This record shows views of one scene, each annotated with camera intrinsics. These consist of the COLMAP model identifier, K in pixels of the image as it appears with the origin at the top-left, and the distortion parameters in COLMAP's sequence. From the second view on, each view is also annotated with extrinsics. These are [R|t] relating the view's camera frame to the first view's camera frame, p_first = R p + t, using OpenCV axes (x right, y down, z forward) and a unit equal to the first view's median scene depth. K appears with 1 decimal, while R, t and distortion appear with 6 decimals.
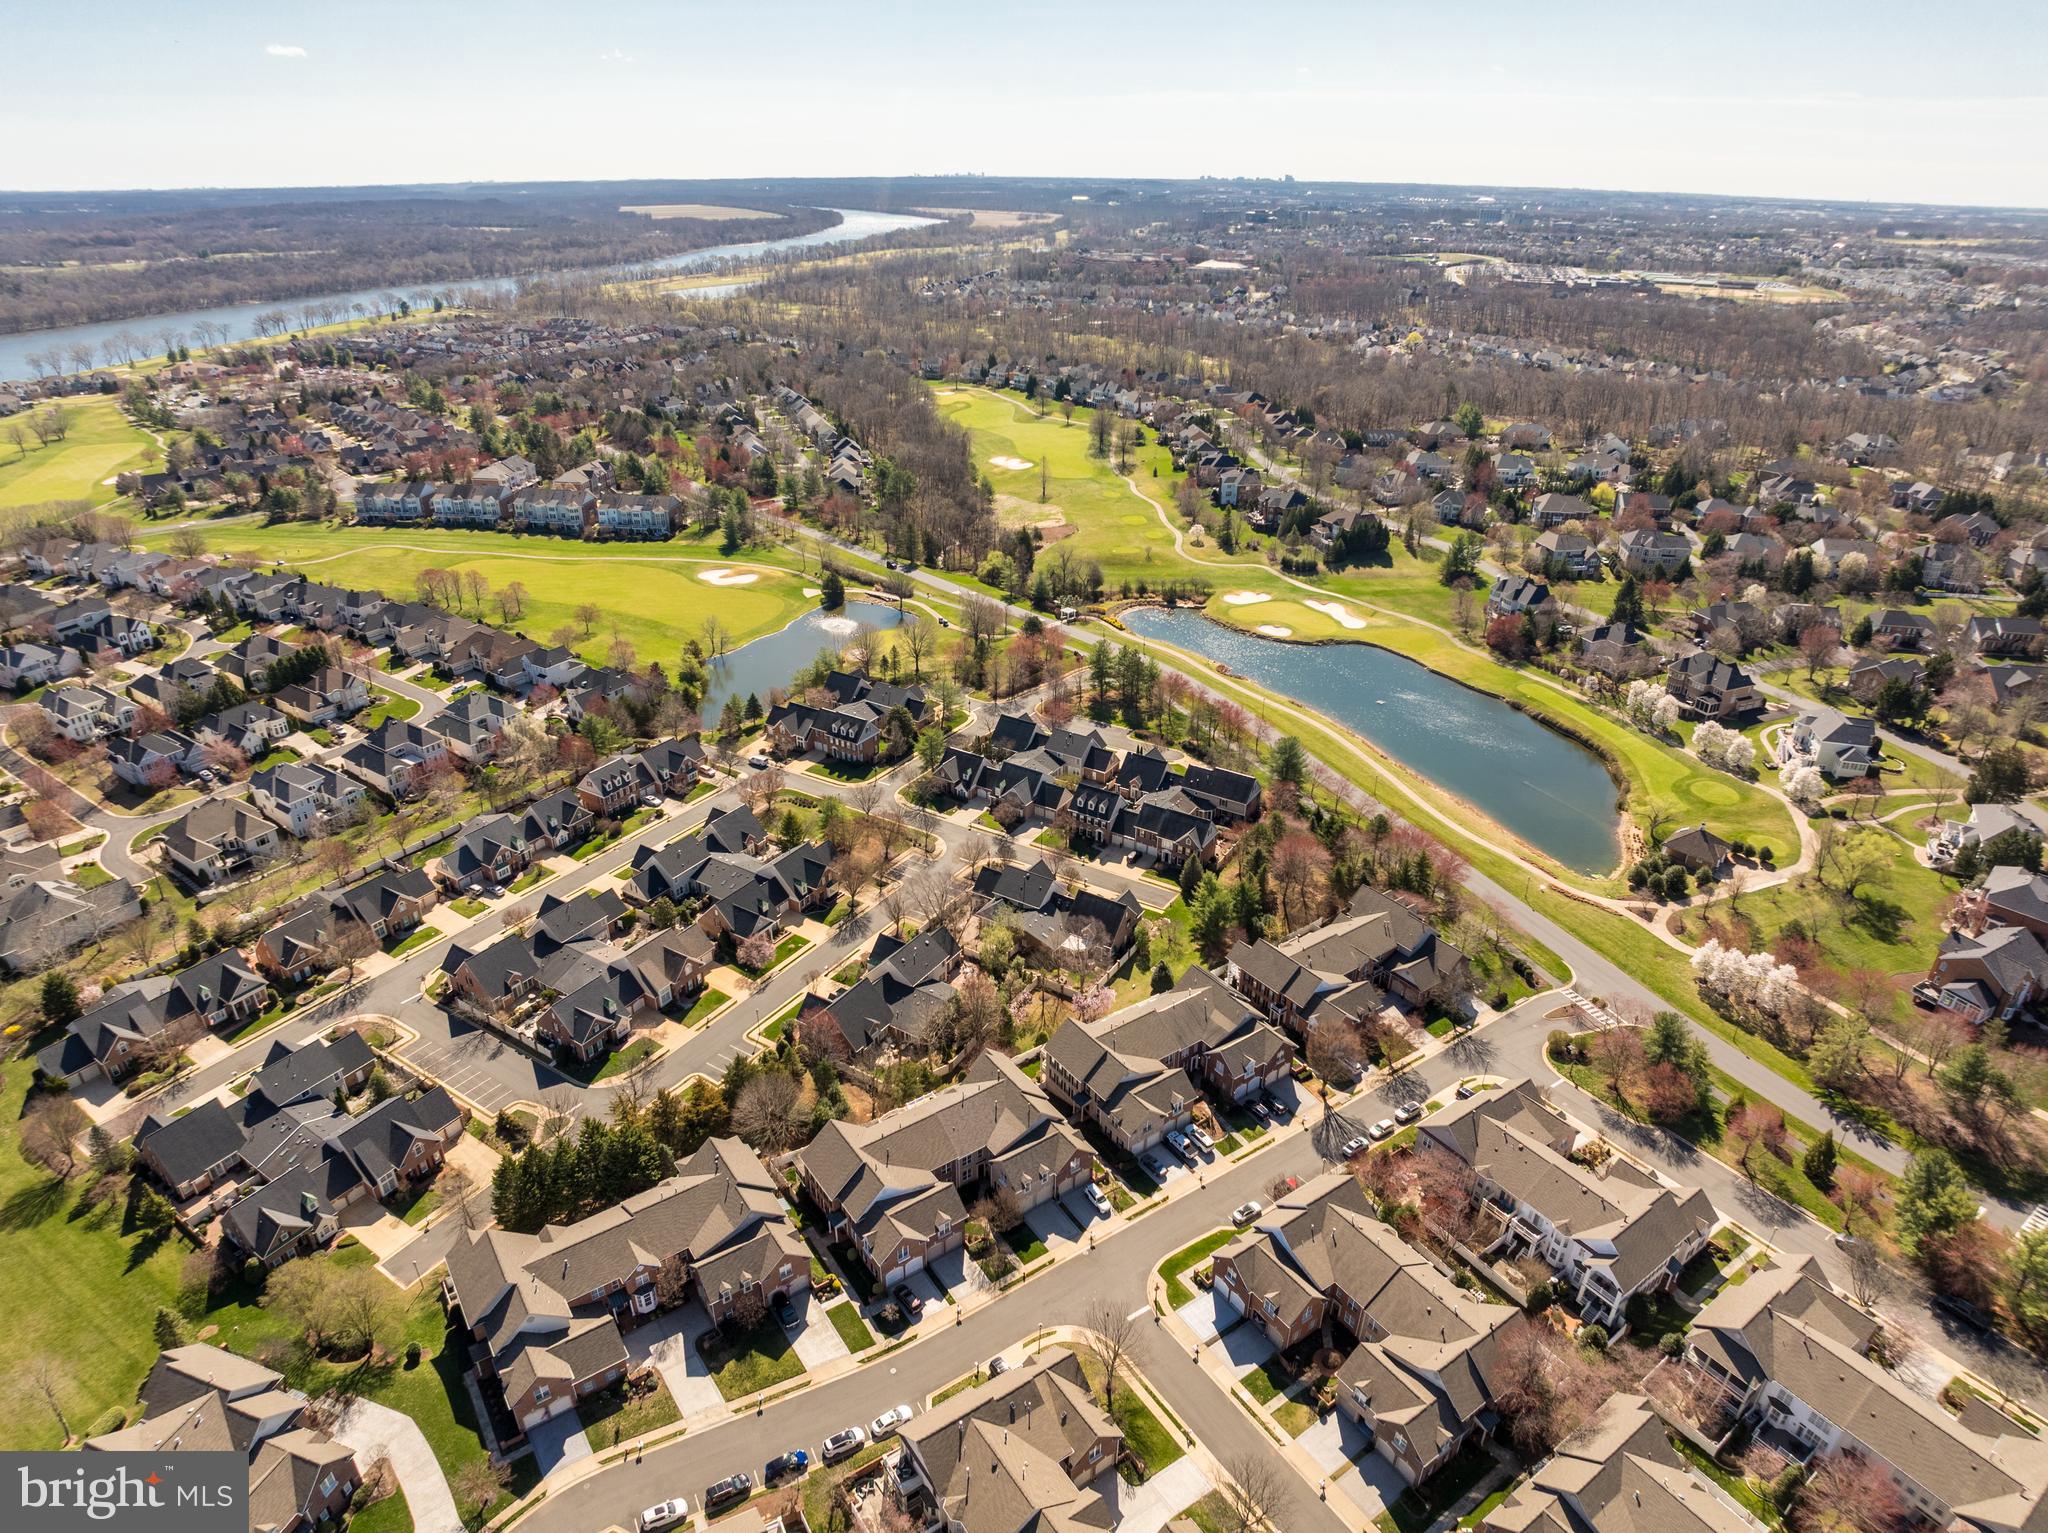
lens RADIAL K [[1196.0, 0, 1022.8], [0, 1196.0, 767.1], [0, 0, 1]] dist [-0.065389, 0.014372]
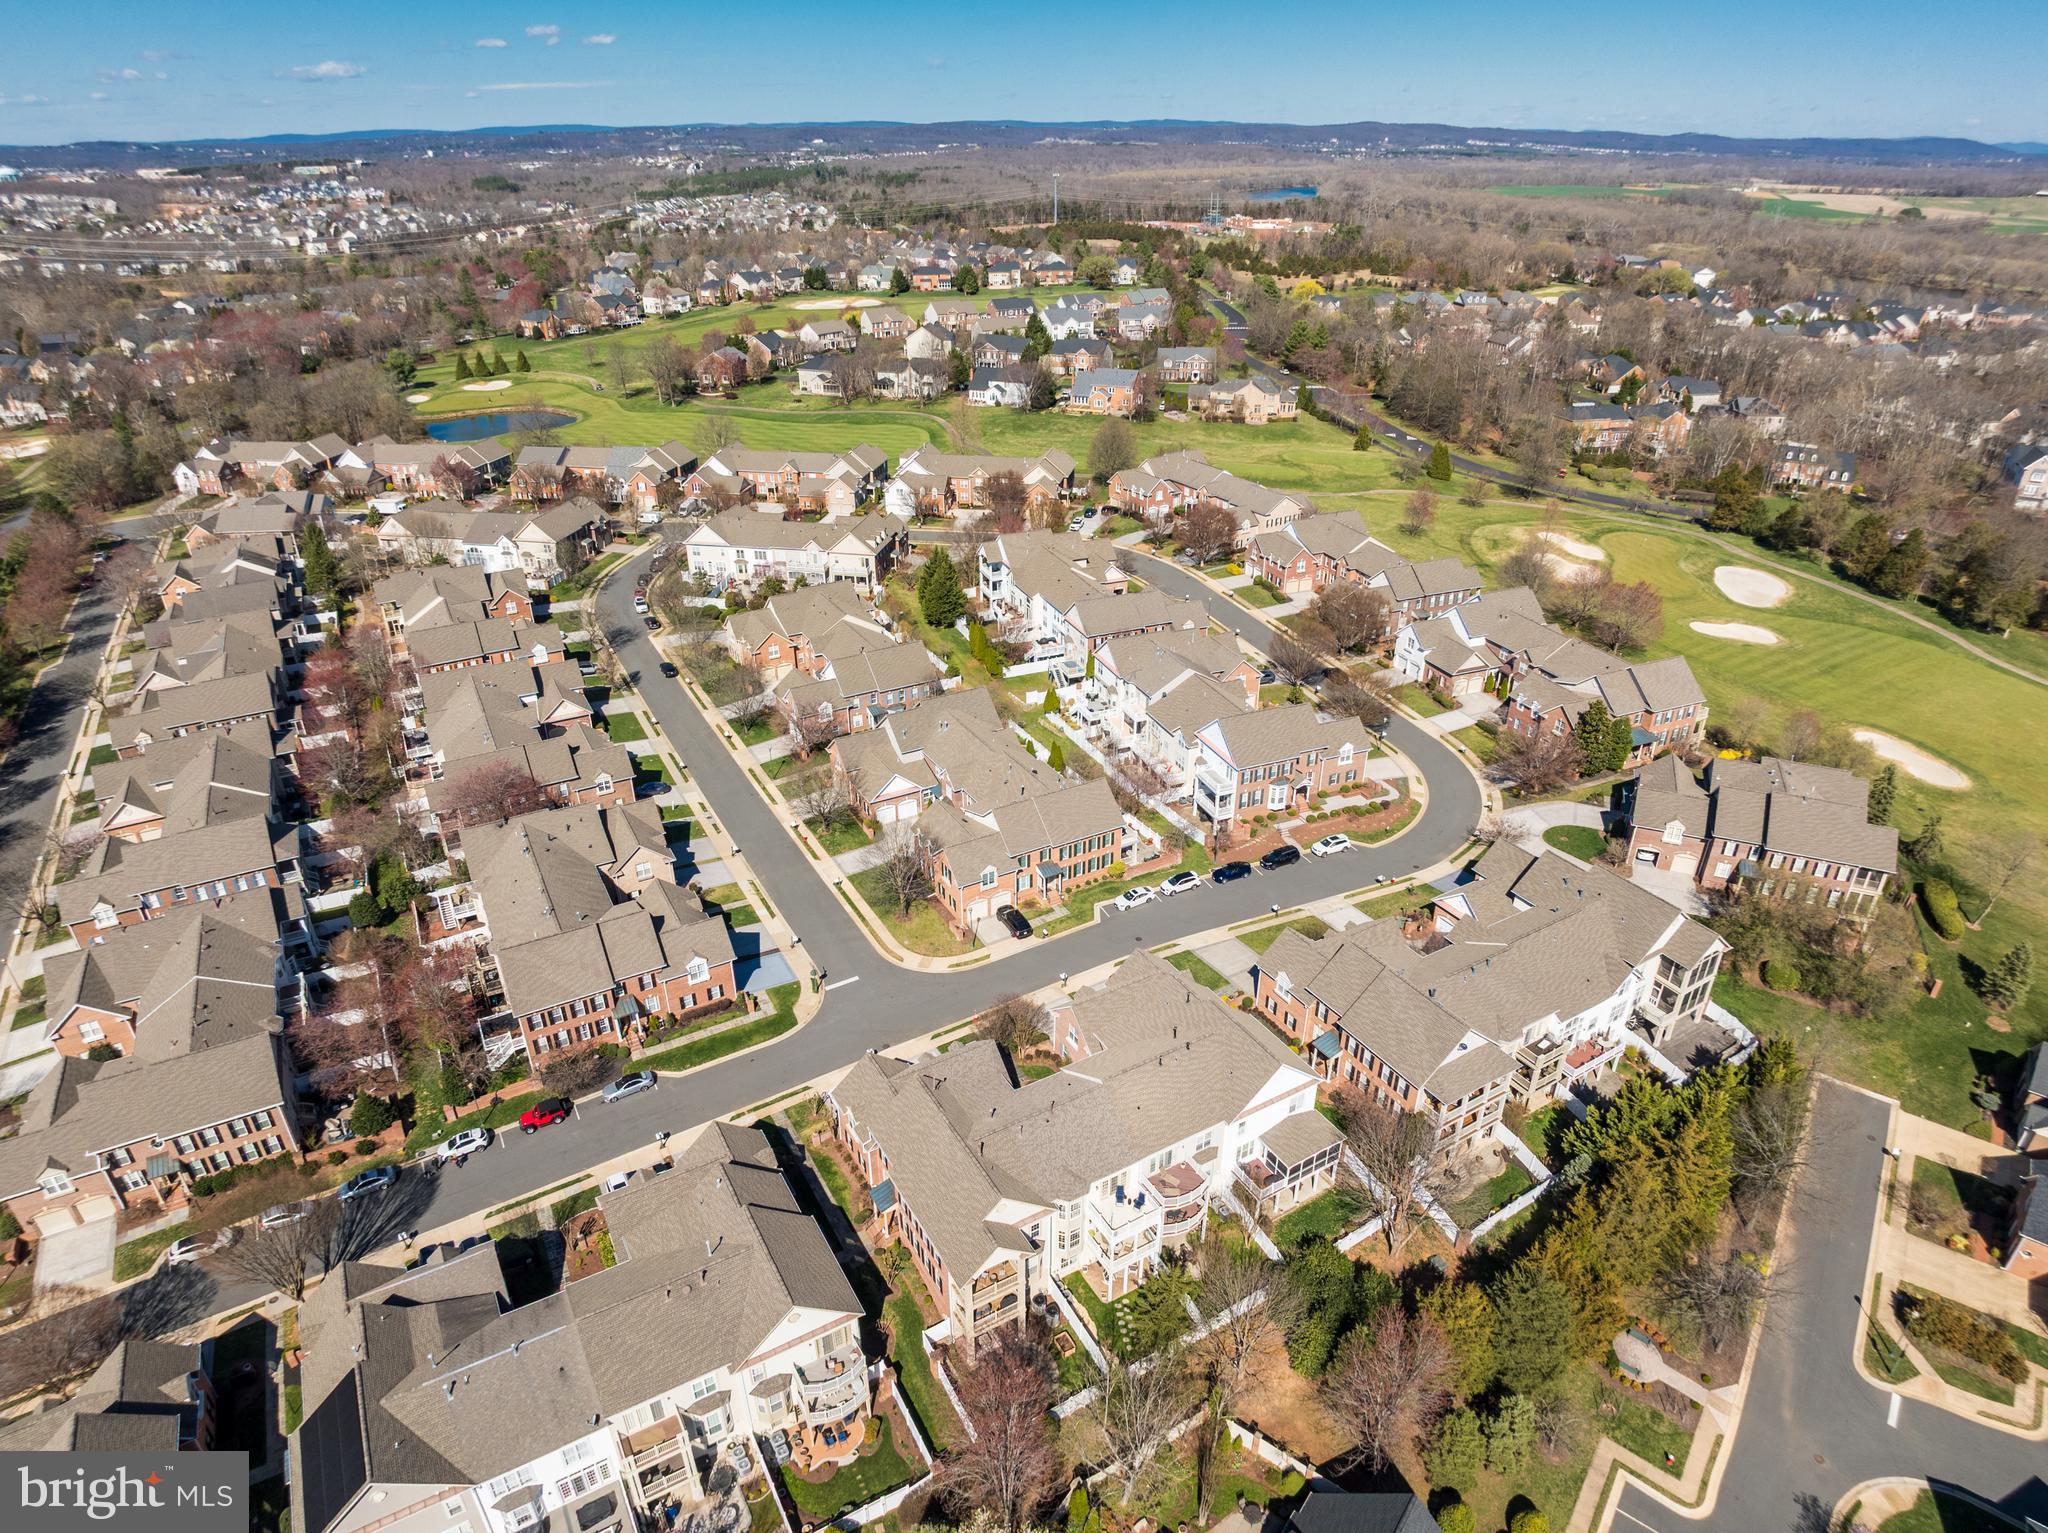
lens RADIAL K [[1196.0, 0, 1025.5], [0, 1196.0, 766.7], [0, 0, 1]] dist [-0.065389, 0.014372]
pose [[-0.996201, -0.044618, 0.074780, -0.052552], [0.035750, 0.573485, 0.818435, -0.185325], [-0.079402, 0.818000, -0.569712, 0.856915]]
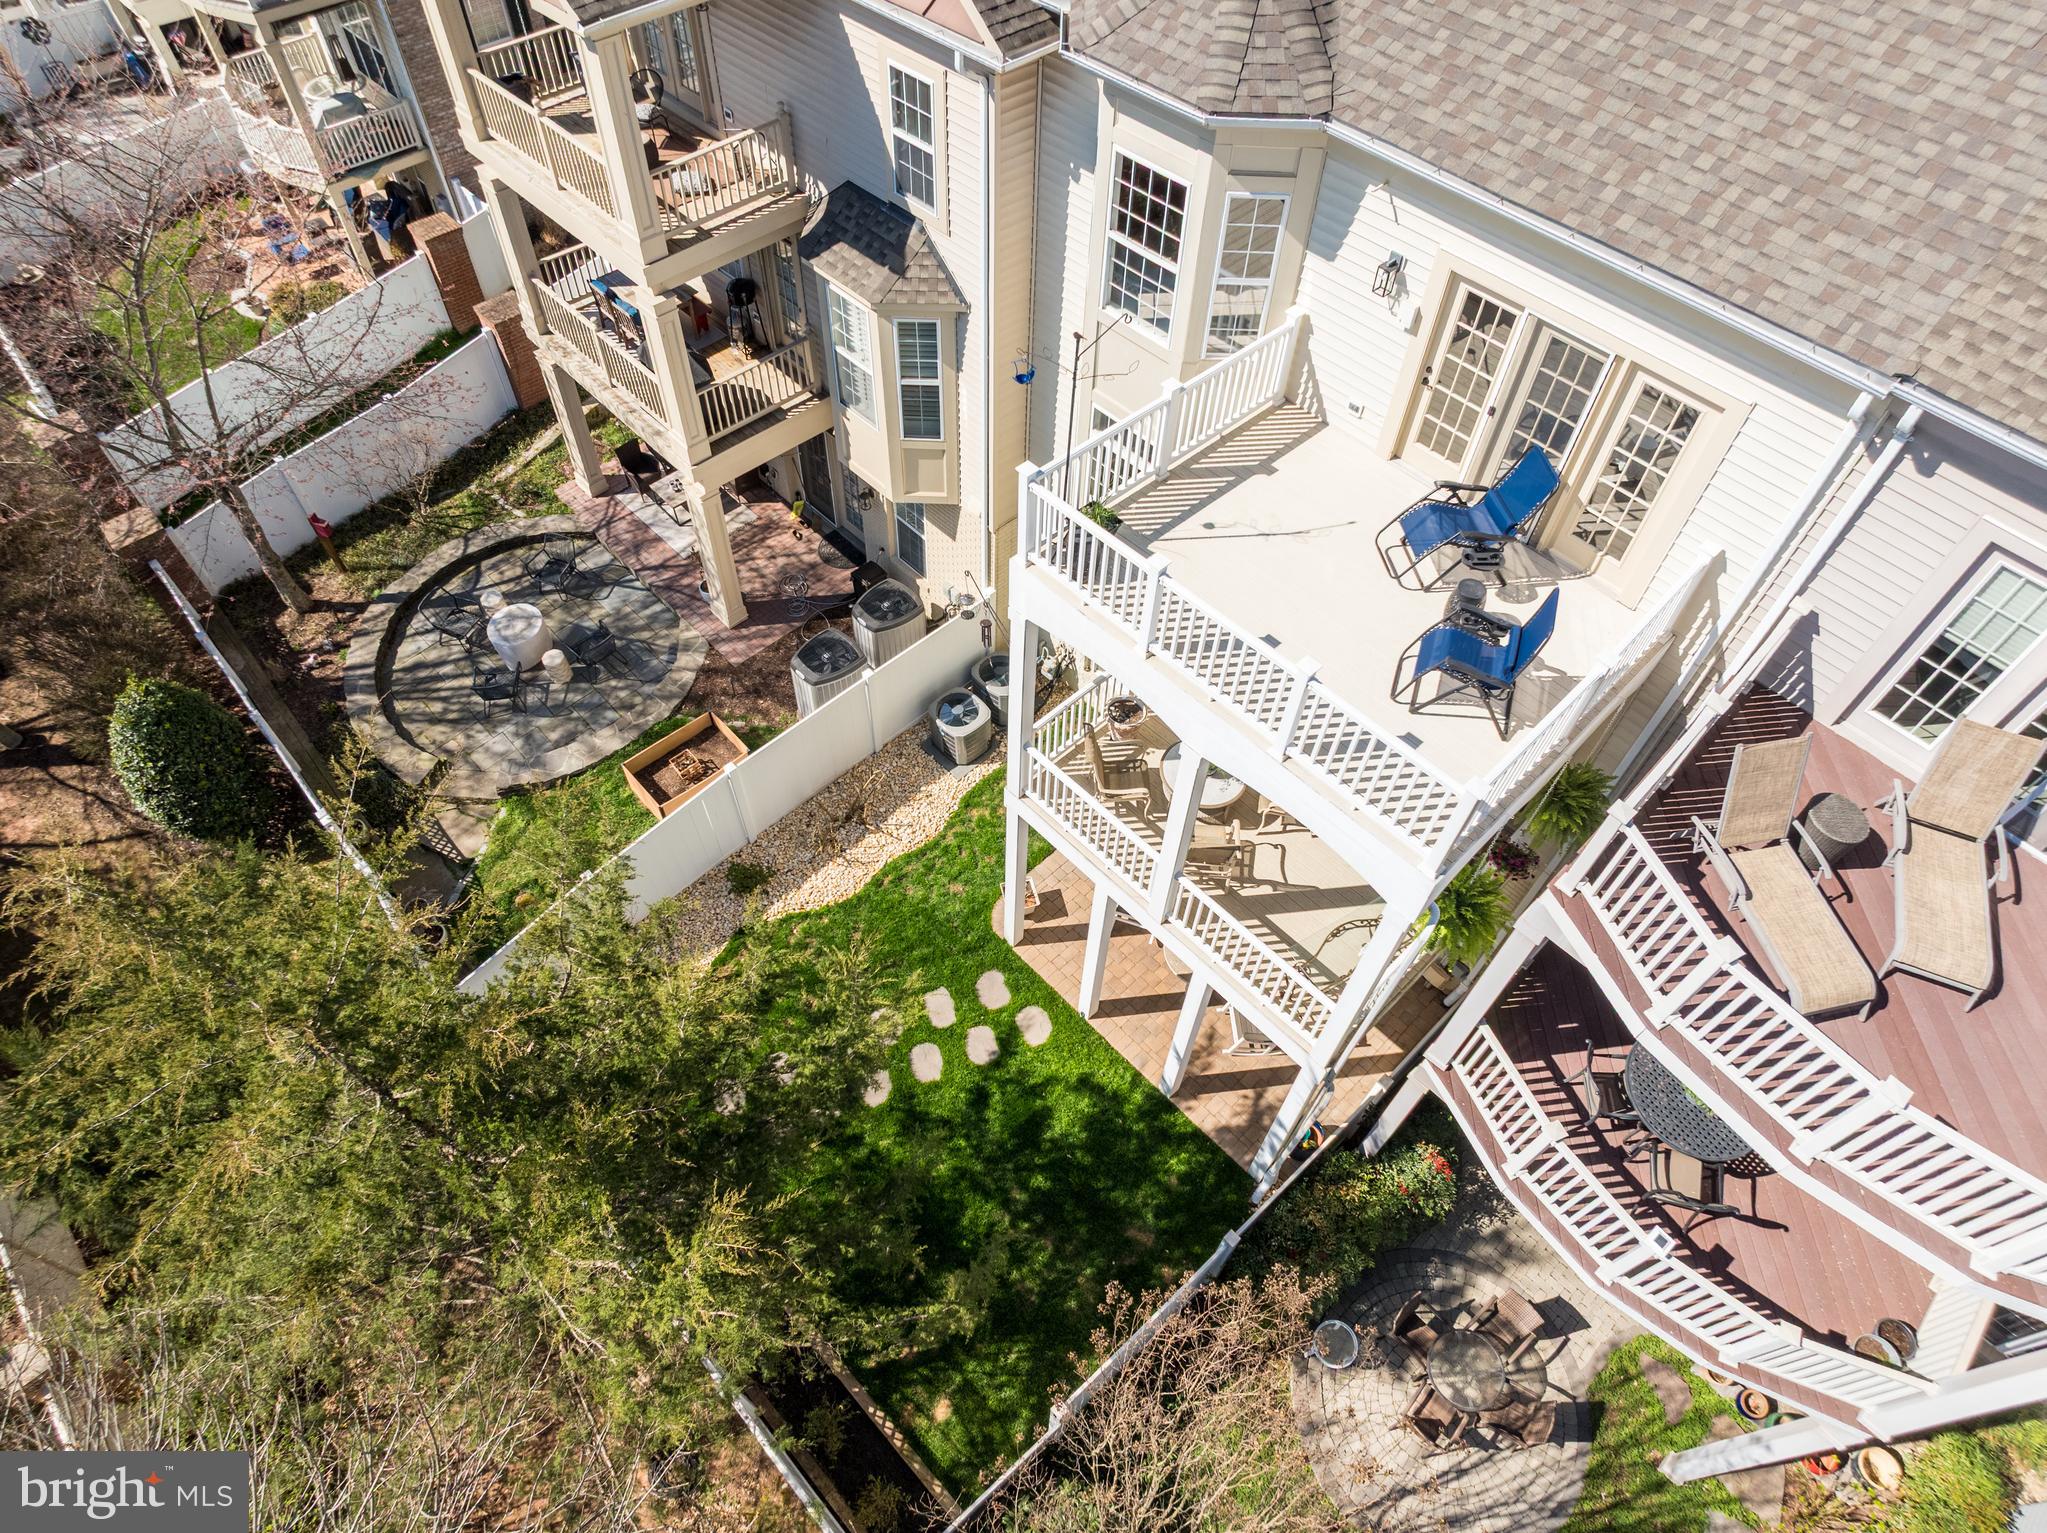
lens RADIAL K [[1195.5, 0, 1031.0], [0, 1195.5, 768.5], [0, 0, 1]] dist [-0.065389, 0.014372]
pose [[-0.146576, -0.800416, 0.581248, -0.091060], [0.420287, 0.481529, 0.769083, 0.180076], [-0.895474, 0.357020, 0.265824, 0.754049]]
